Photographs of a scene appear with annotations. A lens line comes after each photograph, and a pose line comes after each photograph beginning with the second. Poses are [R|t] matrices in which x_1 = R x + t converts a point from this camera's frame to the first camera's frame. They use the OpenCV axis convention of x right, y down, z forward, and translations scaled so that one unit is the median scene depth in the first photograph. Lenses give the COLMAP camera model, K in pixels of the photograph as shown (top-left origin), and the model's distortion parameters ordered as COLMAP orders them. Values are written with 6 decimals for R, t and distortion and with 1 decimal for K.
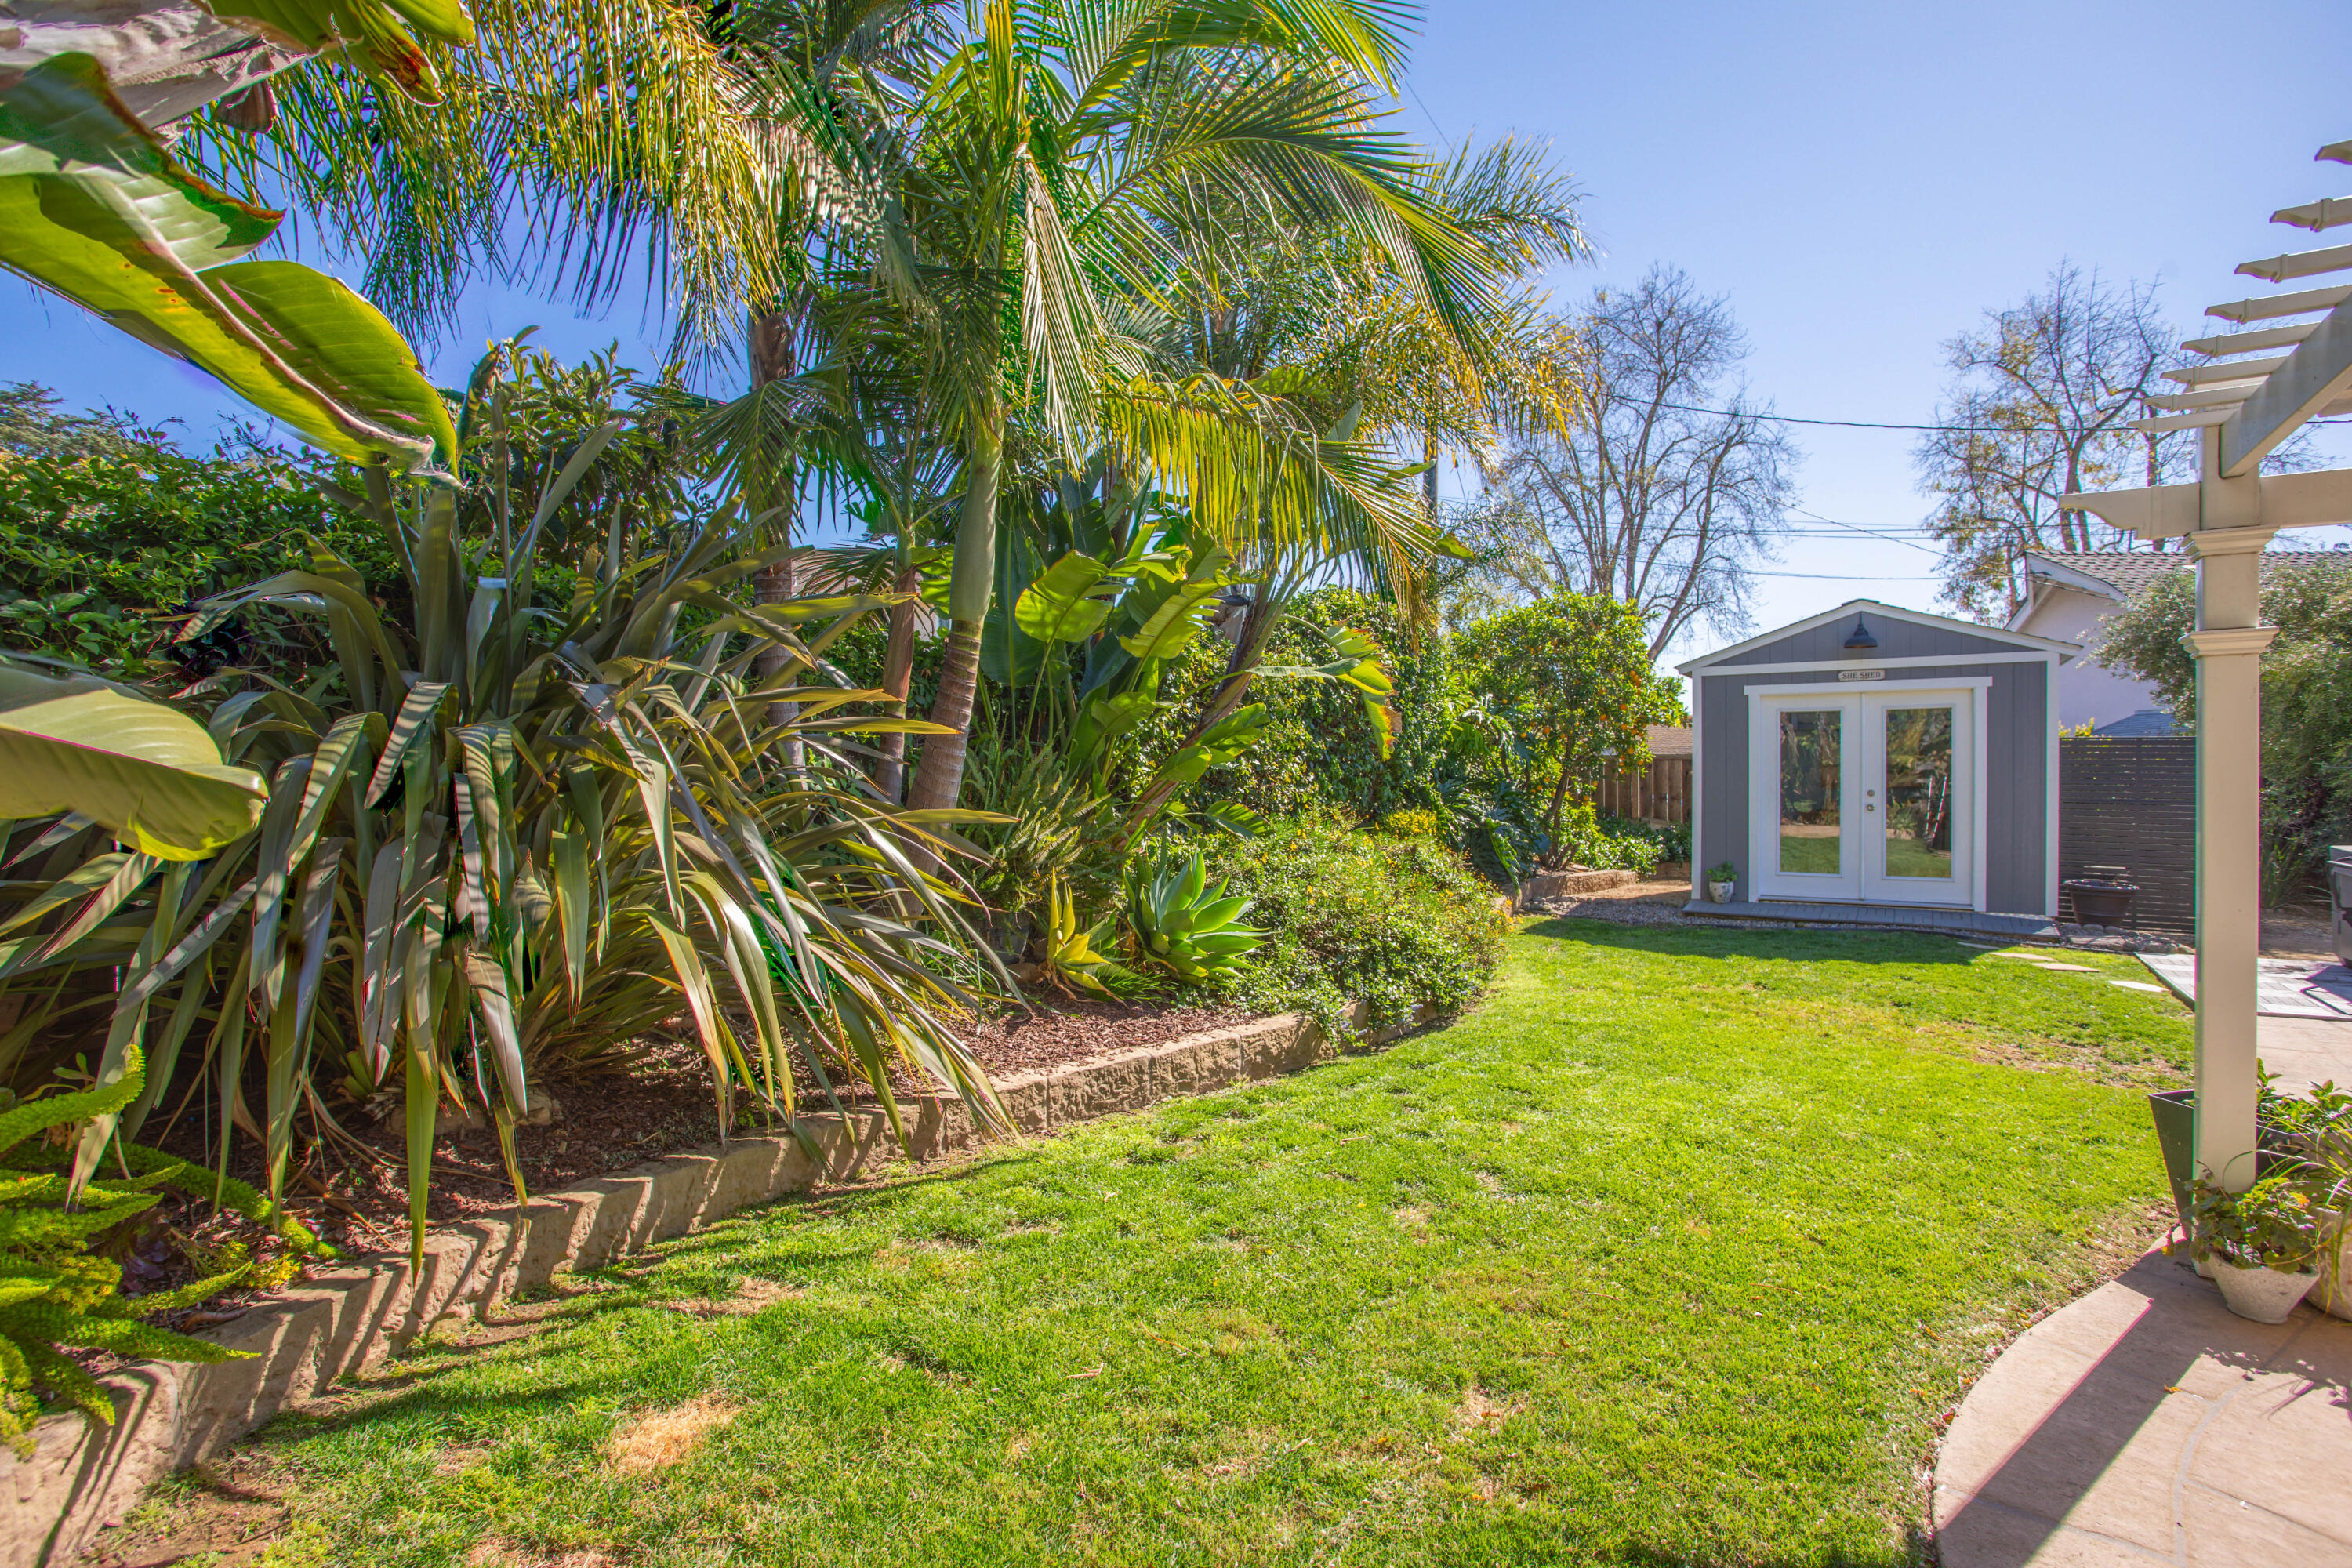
lens RADIAL K [[1146.7, 0, 1176.0], [0, 1146.7, 784.0], [0, 0, 1]] dist [-0.065433, 0.027074]
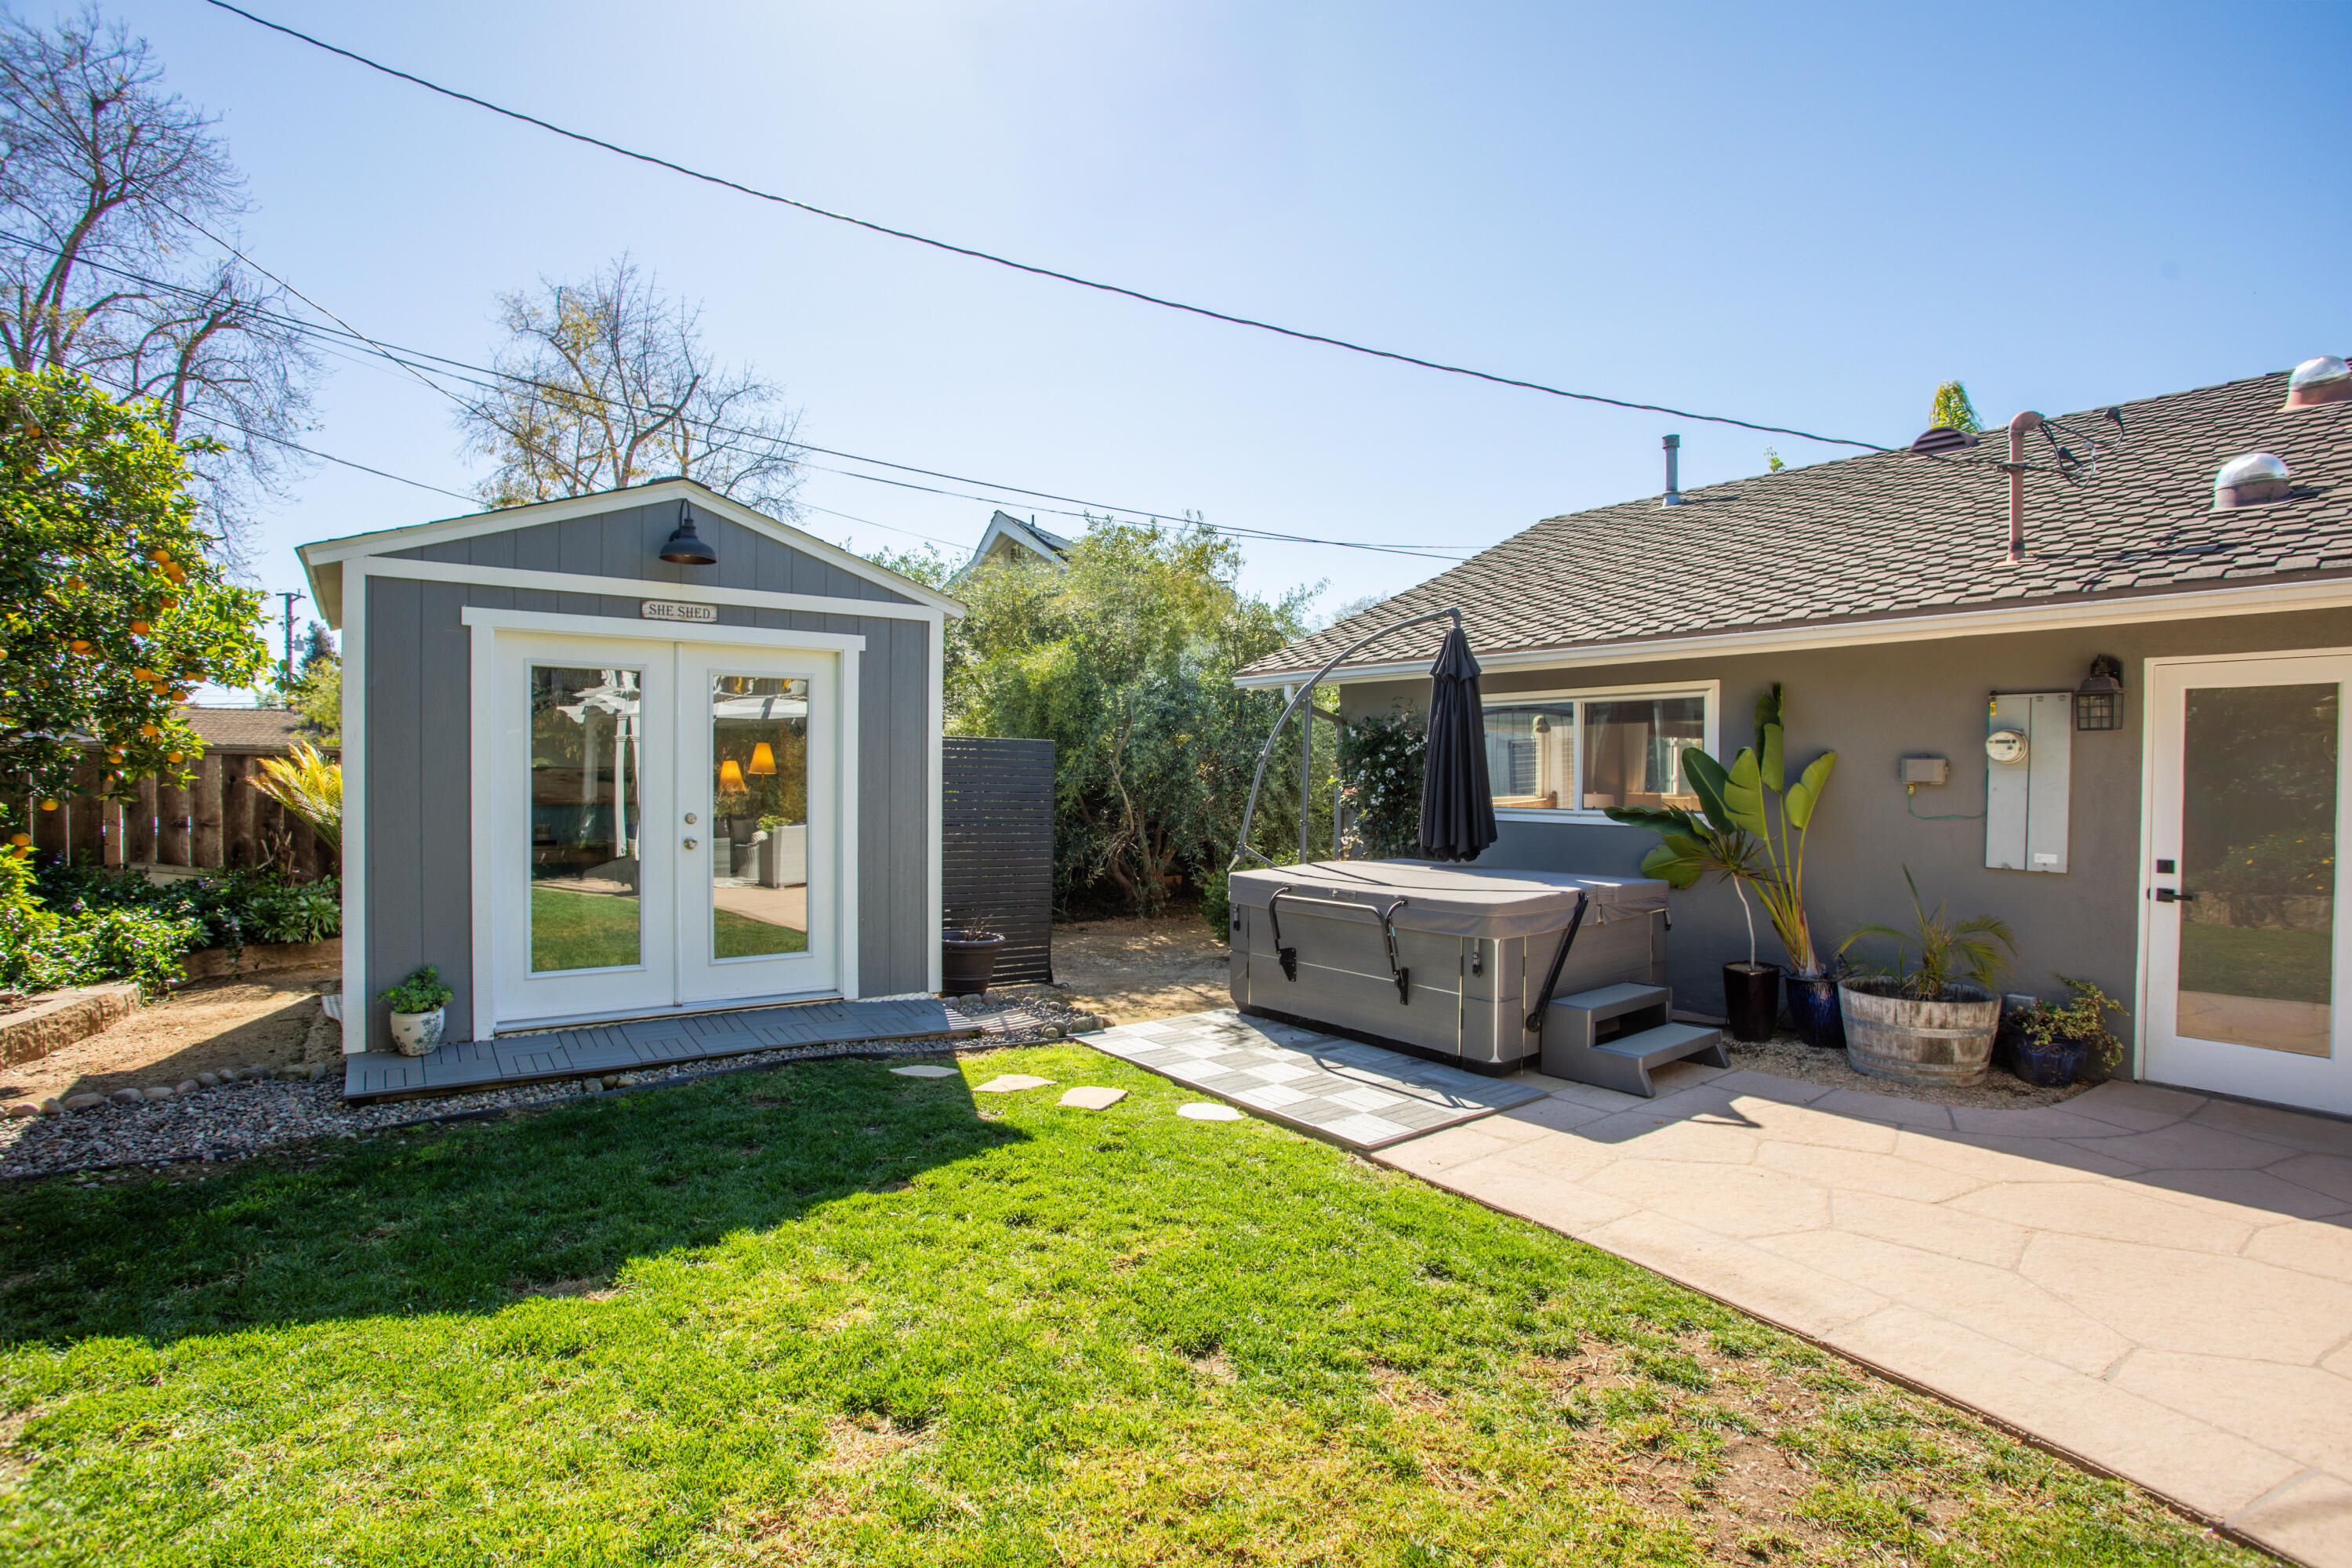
lens RADIAL K [[1146.7, 0, 1176.0], [0, 1146.7, 784.0], [0, 0, 1]] dist [-0.065433, 0.027074]
pose [[0.357879, 0.001681, 0.933767, 0.127234], [0.001089, 0.999997, -0.002218, -0.006099], [-0.933767, 0.001810, 0.357876, 0.430430]]
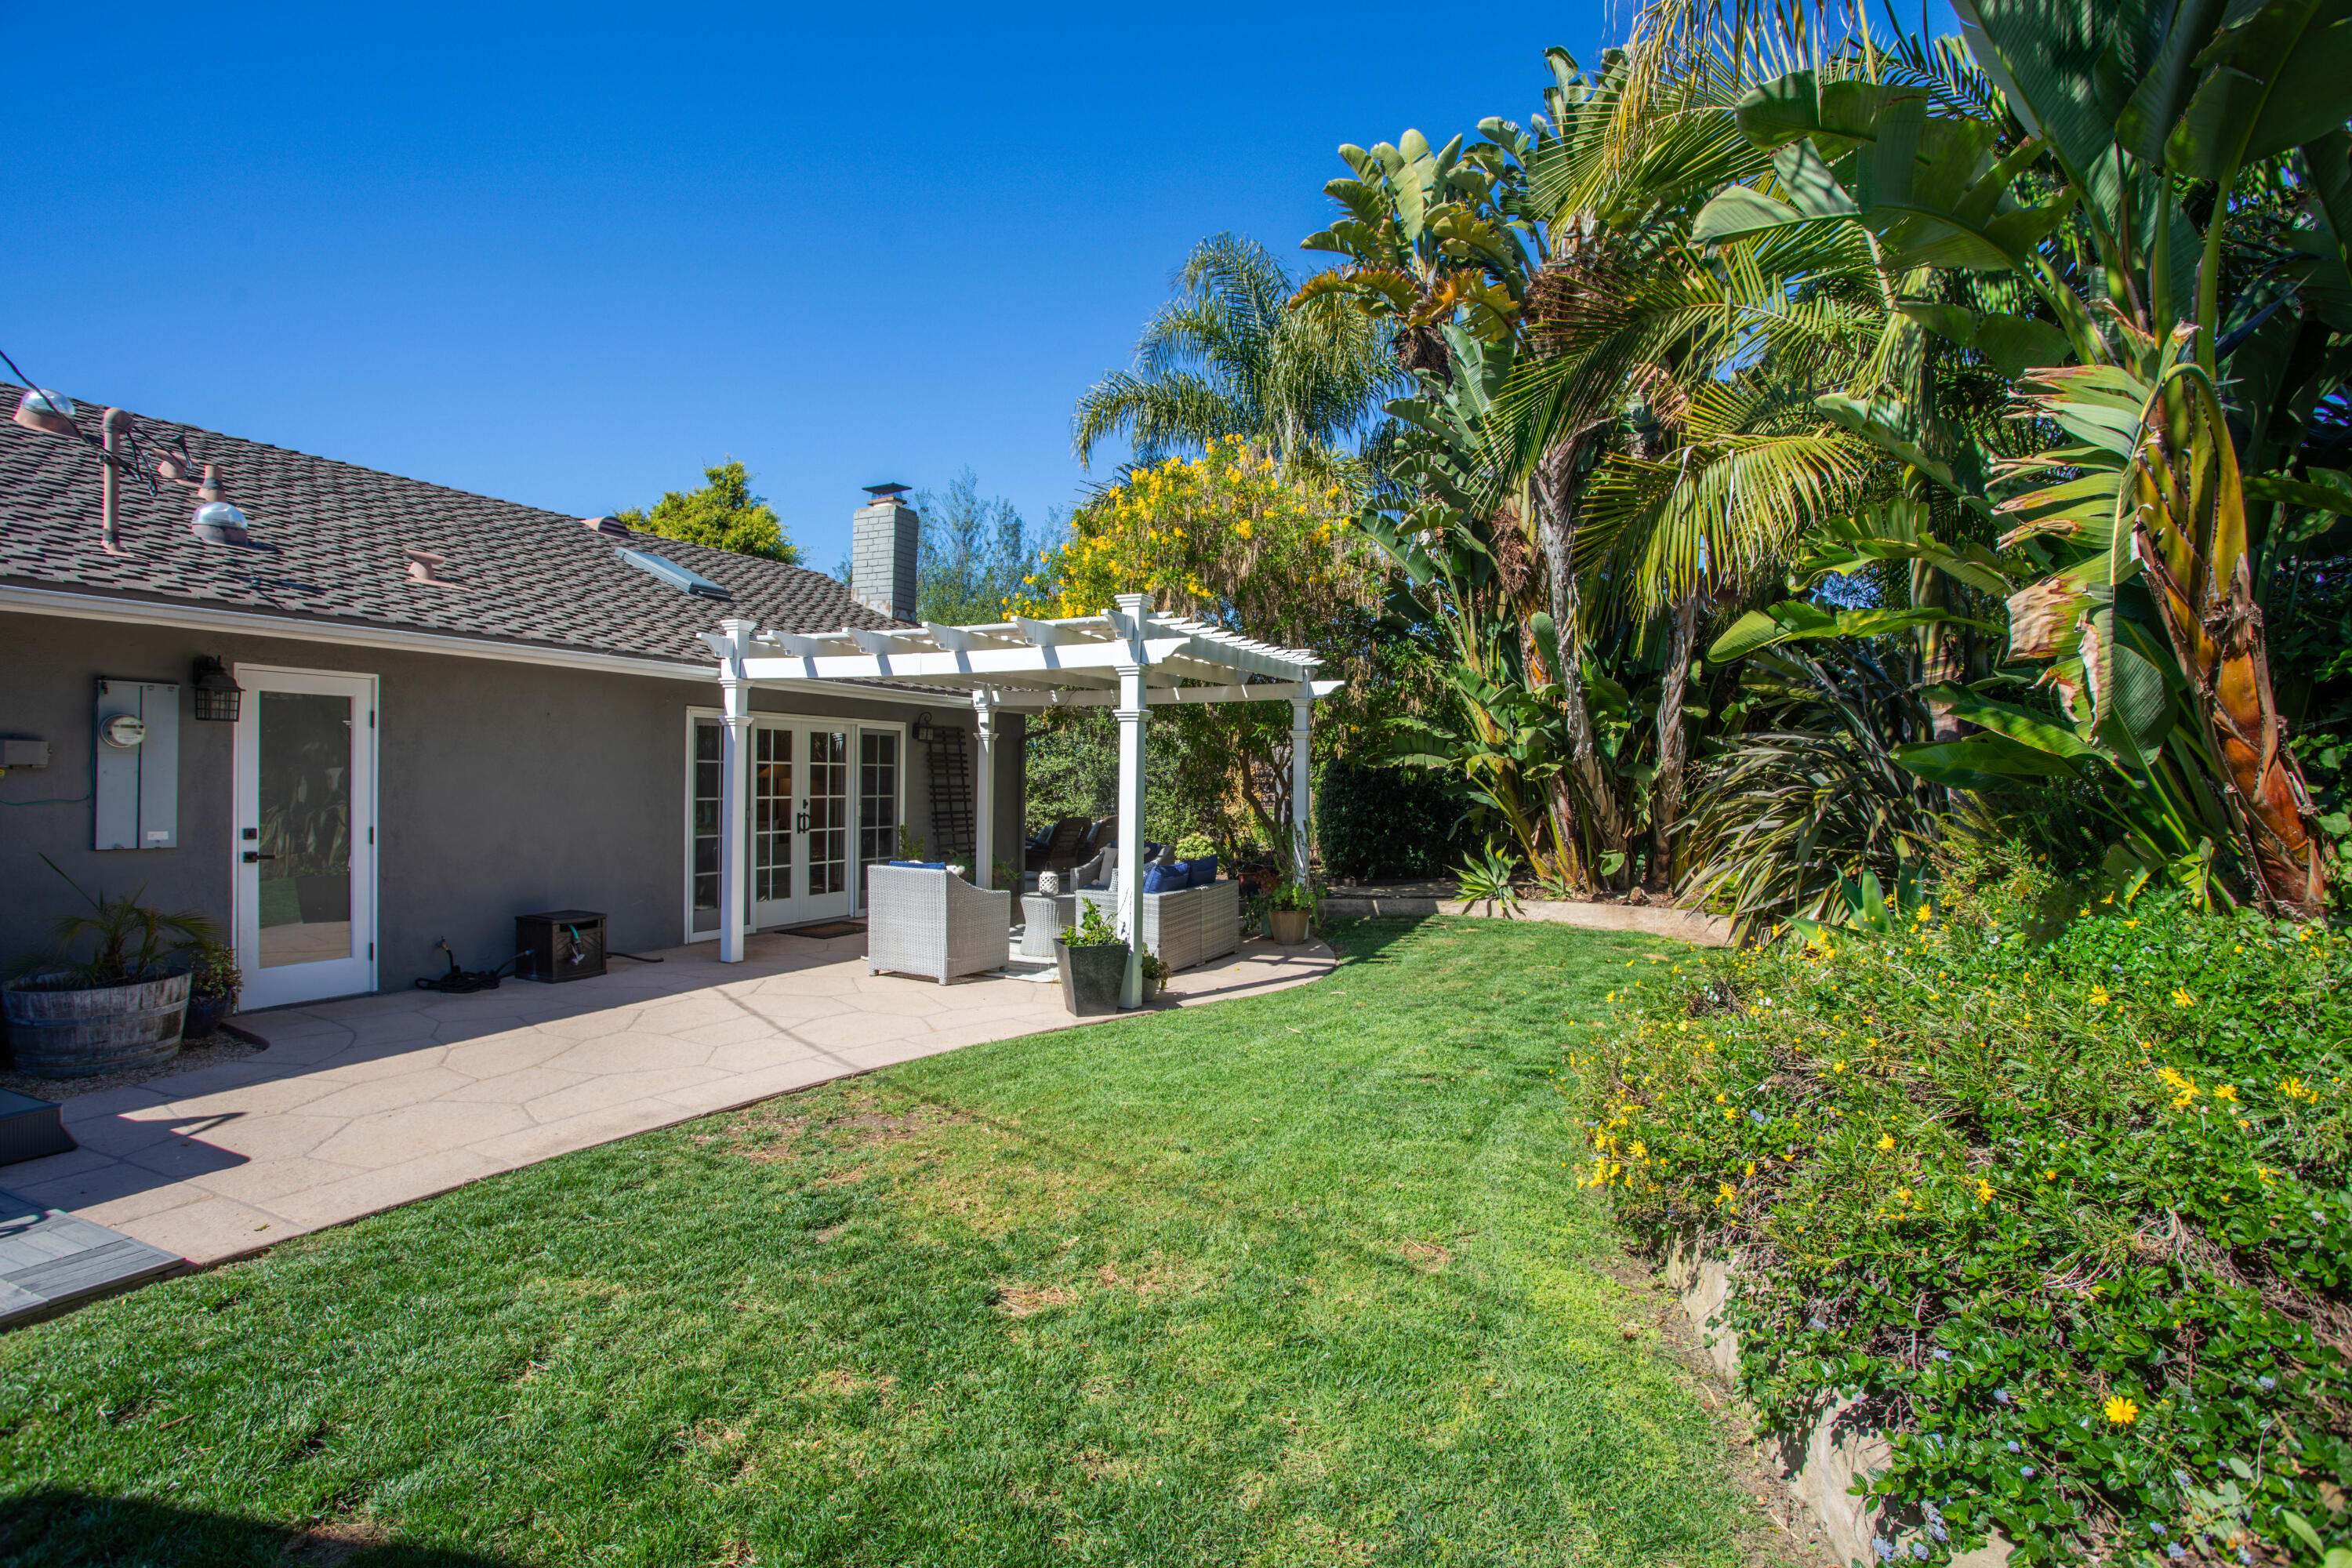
lens RADIAL K [[1146.7, 0, 1176.0], [0, 1146.7, 784.0], [0, 0, 1]] dist [-0.065433, 0.027074]
pose [[-0.990980, 0.003609, -0.133964, 0.293193], [0.000765, 0.999773, 0.021272, -0.009274], [0.134010, 0.020978, -0.990758, 0.800249]]
